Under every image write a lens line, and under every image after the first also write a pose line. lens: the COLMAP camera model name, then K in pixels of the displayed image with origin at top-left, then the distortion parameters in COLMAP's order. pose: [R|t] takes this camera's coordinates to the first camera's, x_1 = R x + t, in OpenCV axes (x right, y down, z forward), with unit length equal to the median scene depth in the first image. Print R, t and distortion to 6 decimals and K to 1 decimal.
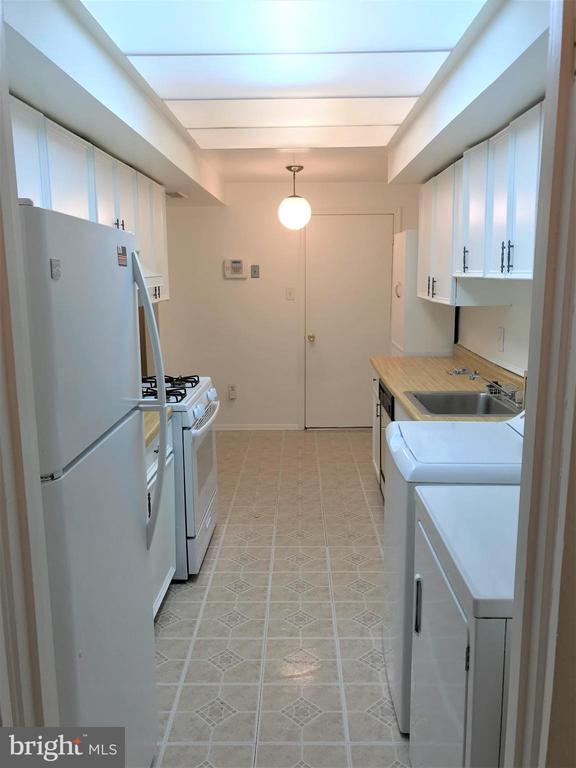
lens RADIAL K [[640.3, 0, 289.7], [0, 640.3, 381.1], [0, 0, 1]] dist [0.048775, -0.025454]
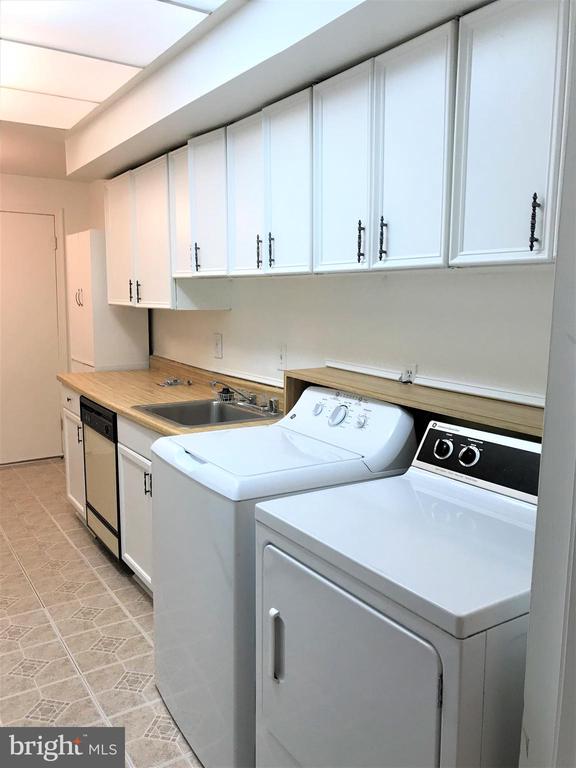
lens RADIAL K [[640.3, 0, 284.5], [0, 640.3, 383.8], [0, 0, 1]] dist [0.048775, -0.025454]
pose [[0.831255, -0.059112, 0.552740, -0.128118], [0.077866, 0.996909, -0.010489, 0.010722], [-0.550411, 0.051758, 0.833288, 0.154183]]
